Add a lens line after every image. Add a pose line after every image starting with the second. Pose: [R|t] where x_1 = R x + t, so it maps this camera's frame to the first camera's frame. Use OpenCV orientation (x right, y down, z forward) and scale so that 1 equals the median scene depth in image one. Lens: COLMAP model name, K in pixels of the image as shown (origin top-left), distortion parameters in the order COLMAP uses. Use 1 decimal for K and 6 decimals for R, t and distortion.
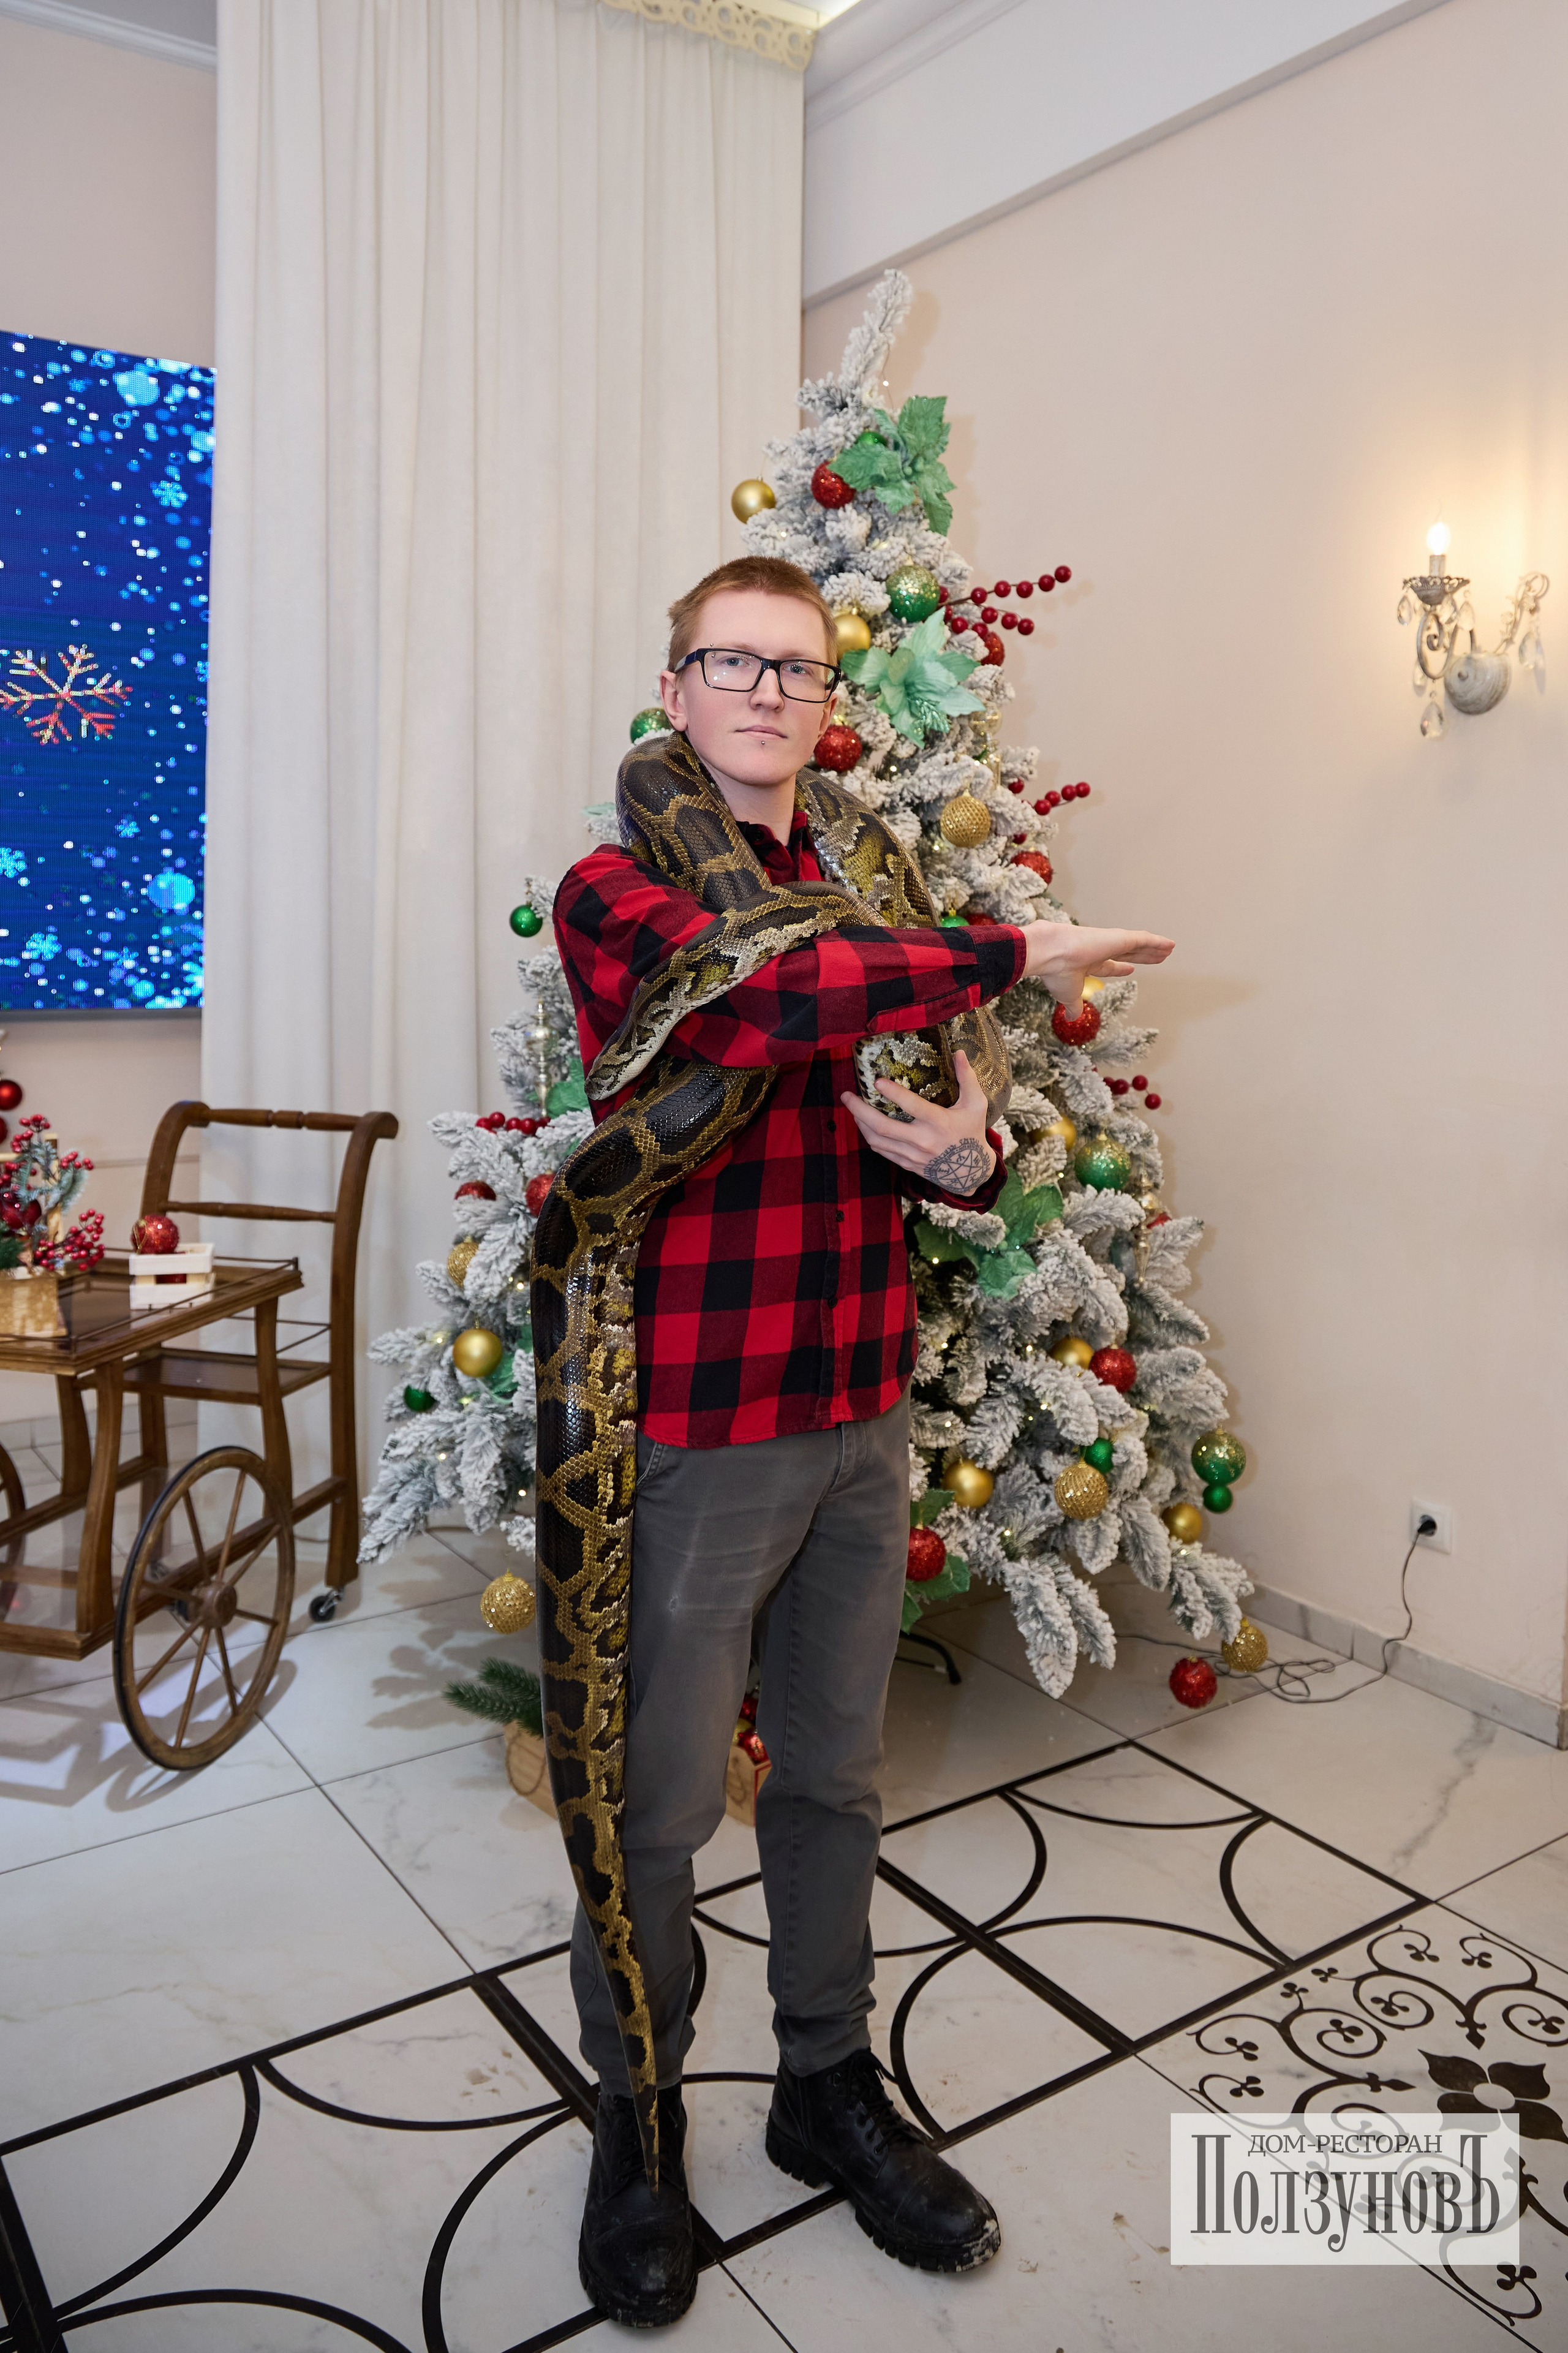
lens RADIAL K [[1742.6, 0, 798.4], [0, 1742.6, 1048.6], [0, 0, 1]] dist [0.003052, 0.001587]
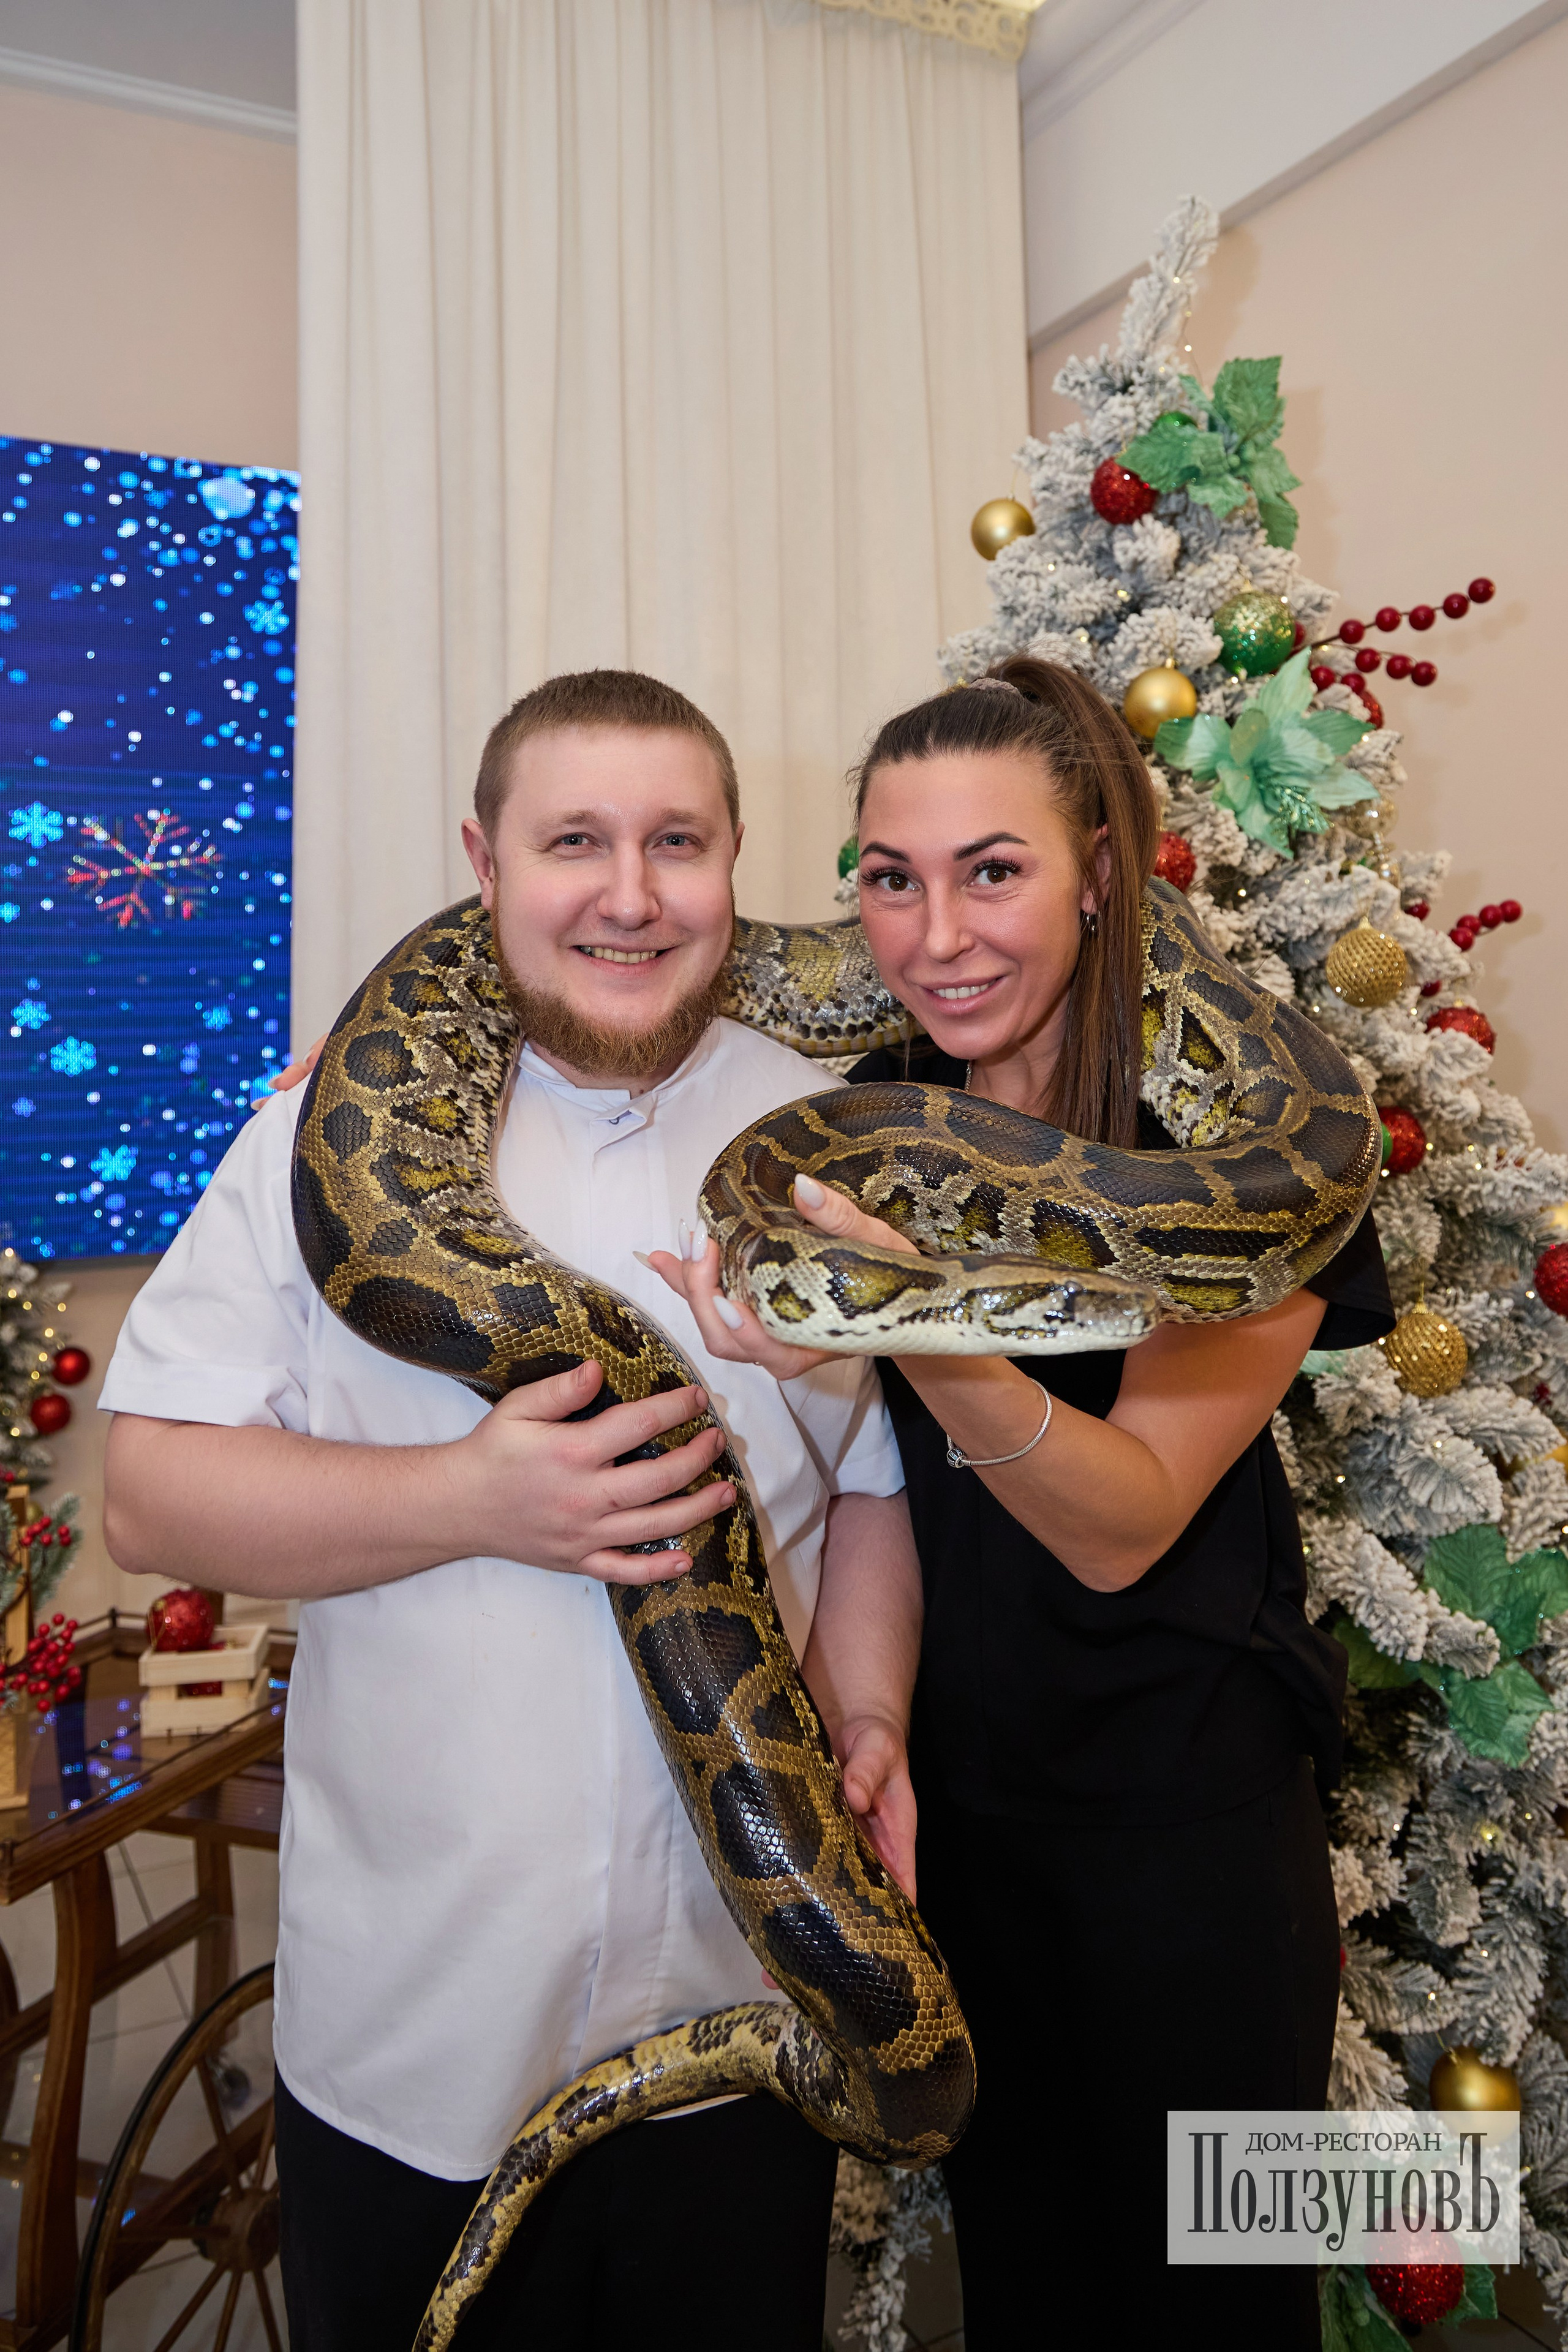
lens RADIAL K [[1774.3, 0, 795.0], [0, 1774.3, 1015.7], [0, 0, 1]] dist [0.002623, -0.008621]
pose [[0.992427, -0.046206, -0.113813, -0.037737], [0.033567, 0.993302, -0.110562, -0.045372], [0.118159, 0.105904, 0.987331, 0.318017]]
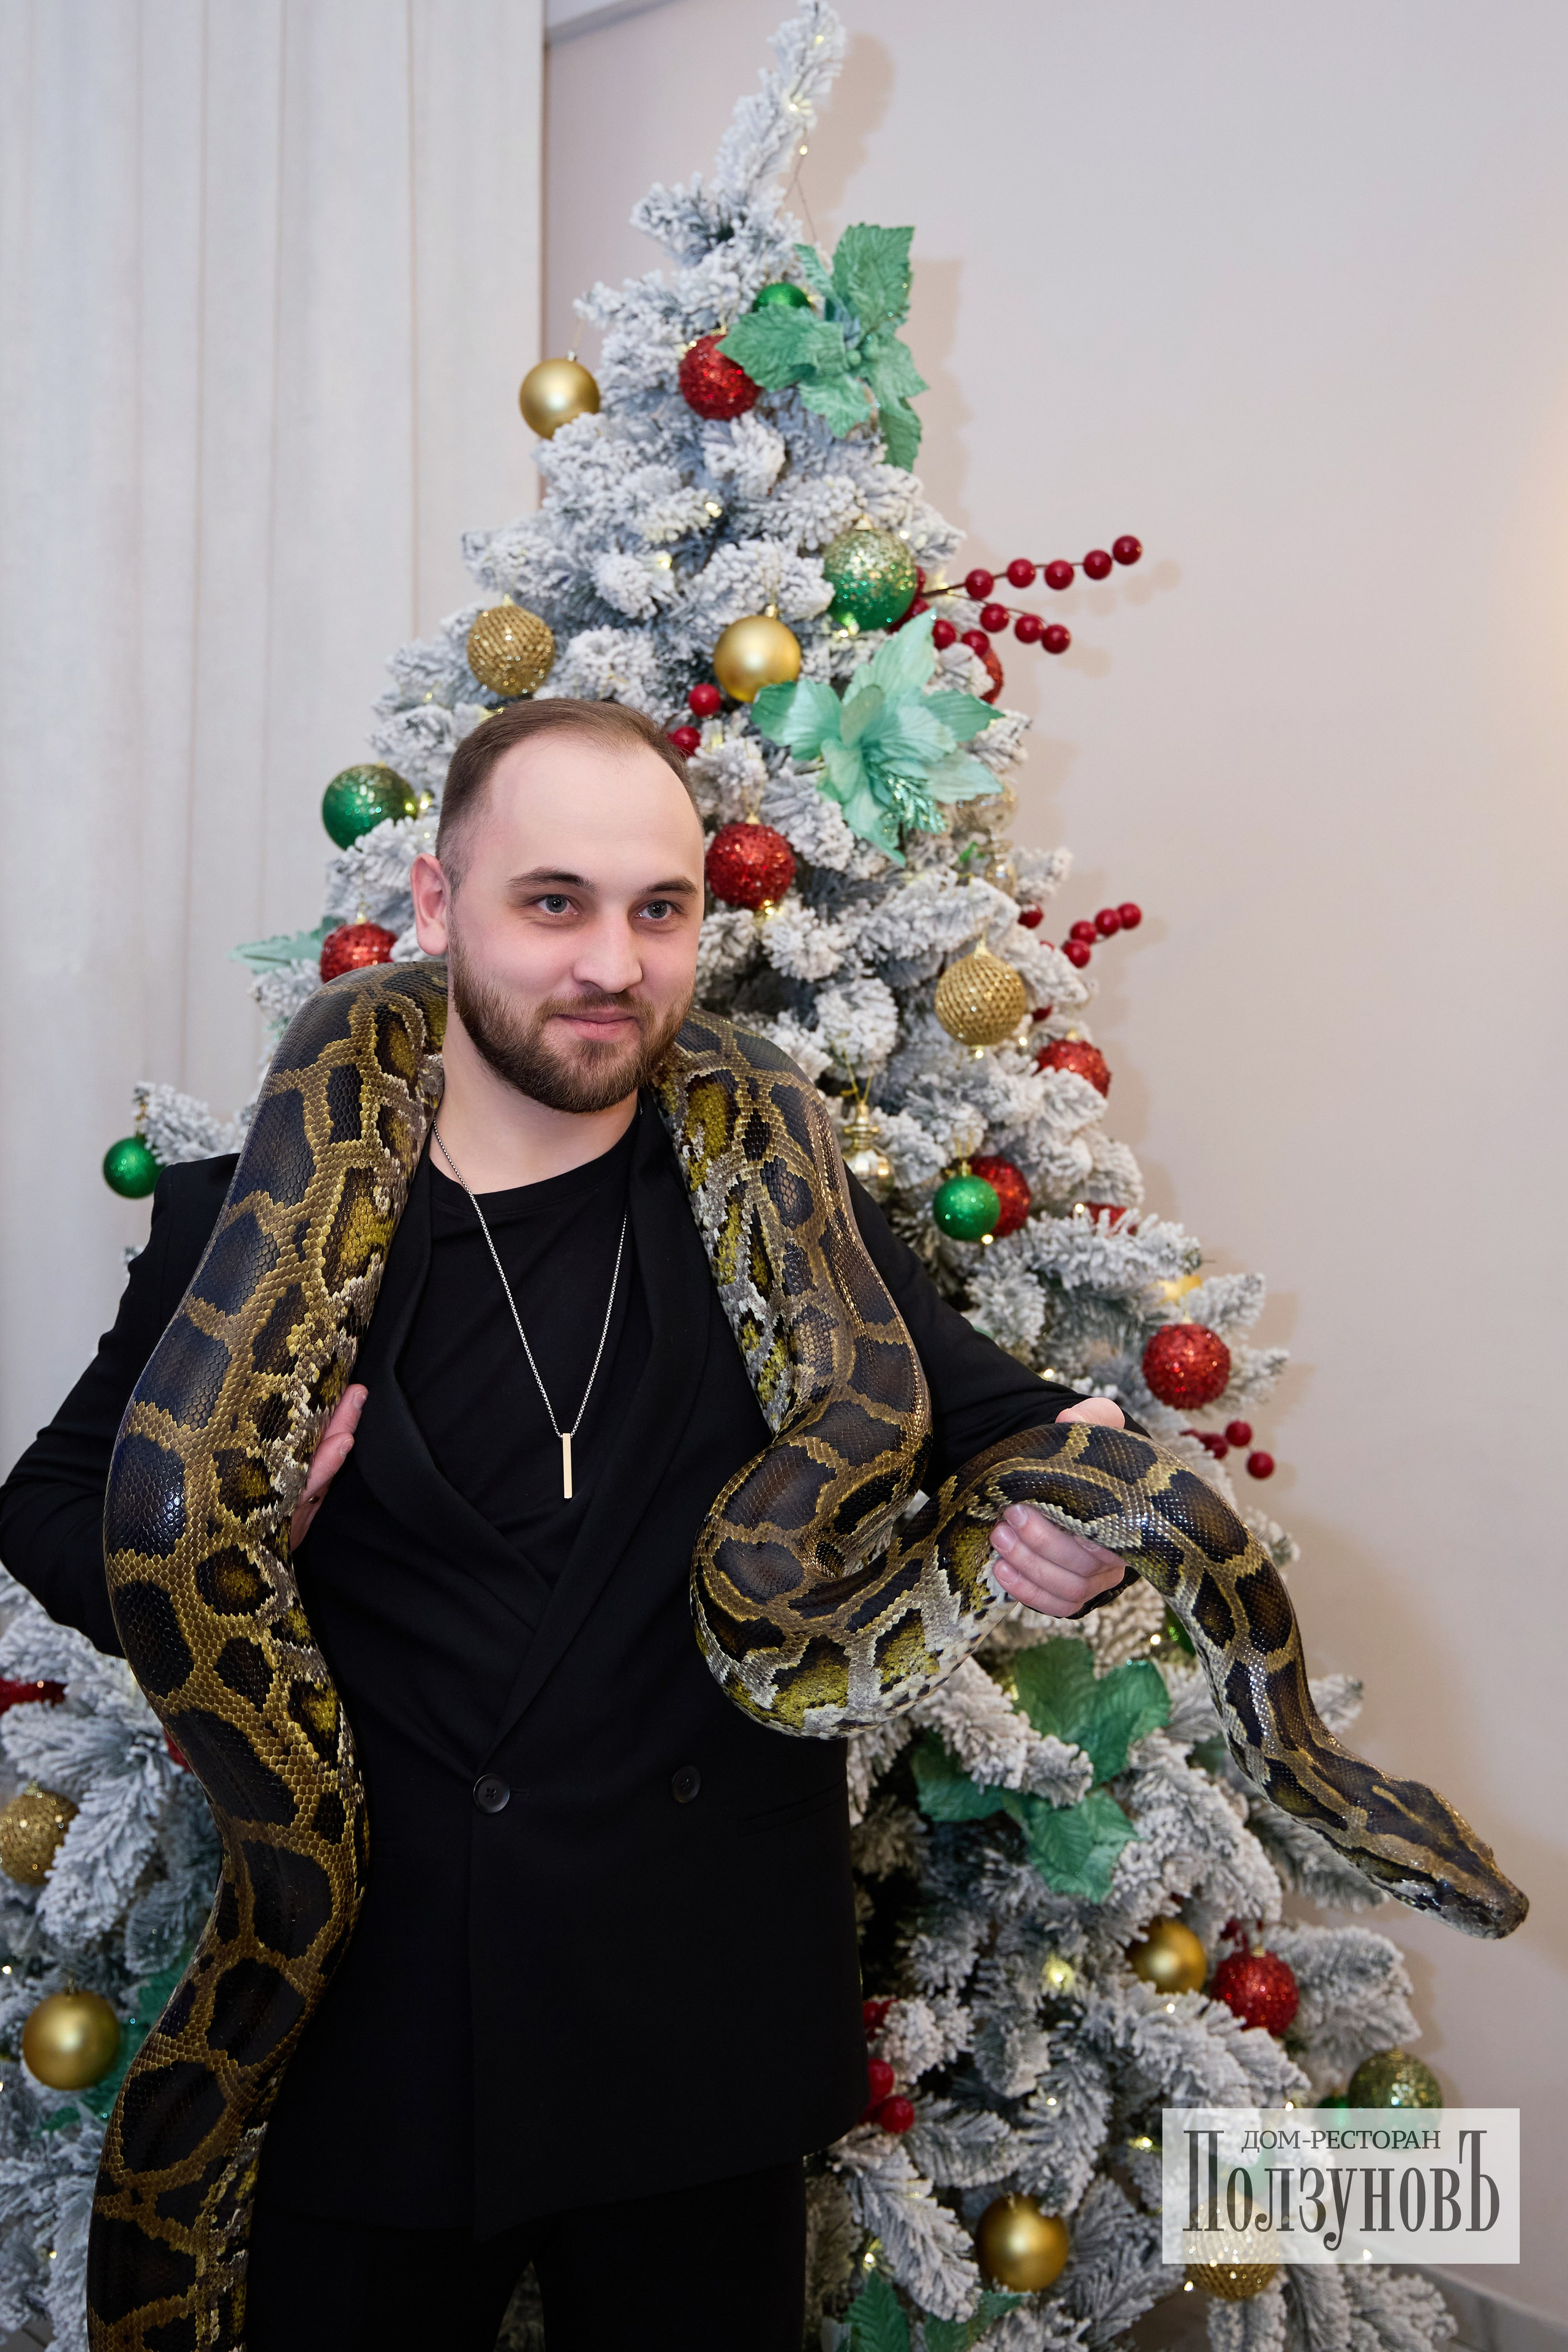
lens RADIAL K [[2595.6, 0, 774.4], [0, 2595.6, 1064.9], [0, 0, 1]] dist [-0.021138, -0.005826]
pose [[0.986642, -0.006128, 0.162786, -0.096562], [0.010453, 0.999614, -0.025727, -0.085748], [-0.162565, 0.027085, 0.986326, 0.198736]]
